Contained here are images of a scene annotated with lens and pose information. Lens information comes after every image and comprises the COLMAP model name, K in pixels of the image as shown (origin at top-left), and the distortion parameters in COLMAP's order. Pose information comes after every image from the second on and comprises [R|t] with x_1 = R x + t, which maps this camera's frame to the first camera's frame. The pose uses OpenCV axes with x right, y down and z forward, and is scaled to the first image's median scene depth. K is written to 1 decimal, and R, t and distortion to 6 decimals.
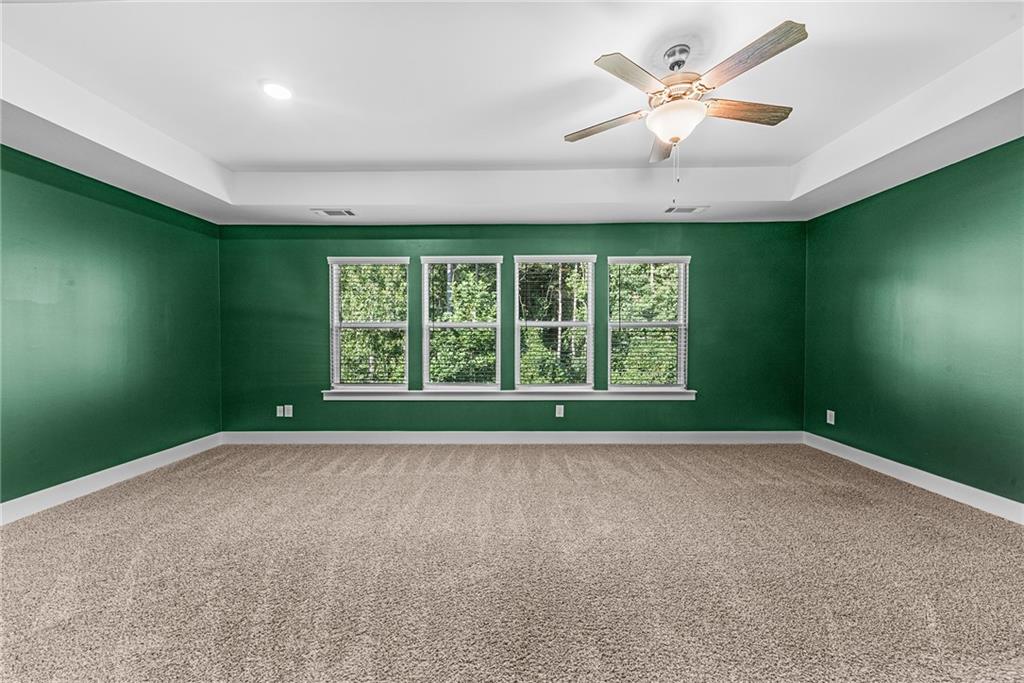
lens RADIAL K [[375.6, 0, 512.0], [0, 375.6, 341.5], [0, 0, 1]] dist [-0.001067, -0.000197]
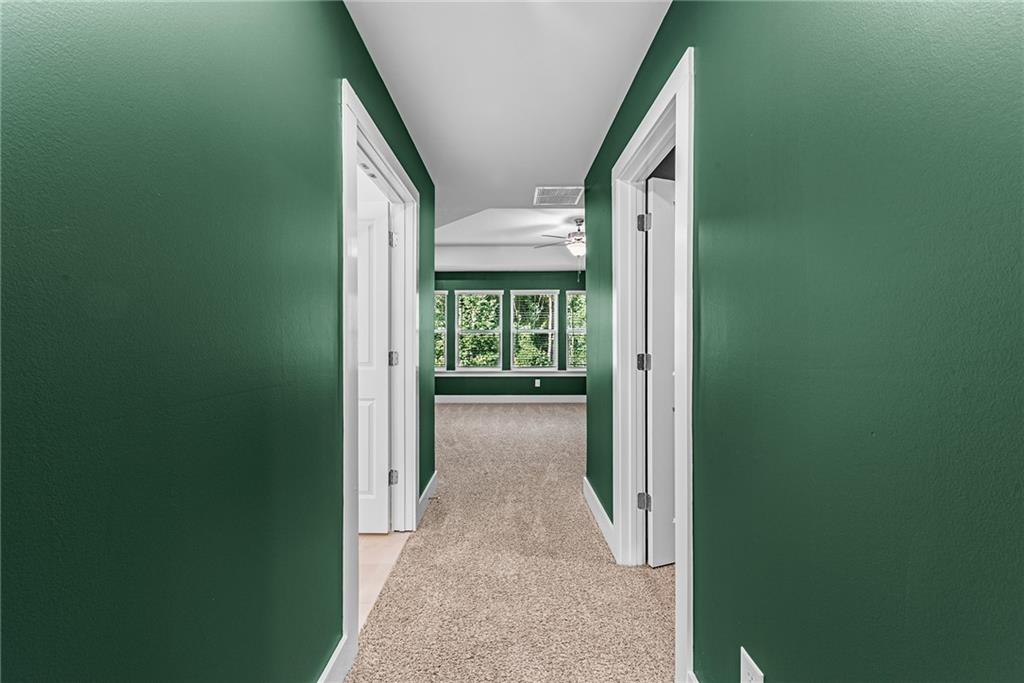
lens RADIAL K [[375.6, 0, 512.0], [0, 375.6, 341.5], [0, 0, 1]] dist [-0.001067, -0.000197]
pose [[0.999904, 0.001517, 0.013793, -0.009733], [-0.001438, 0.999983, -0.005695, 0.010368], [-0.013801, 0.005674, 0.999889, -0.669793]]
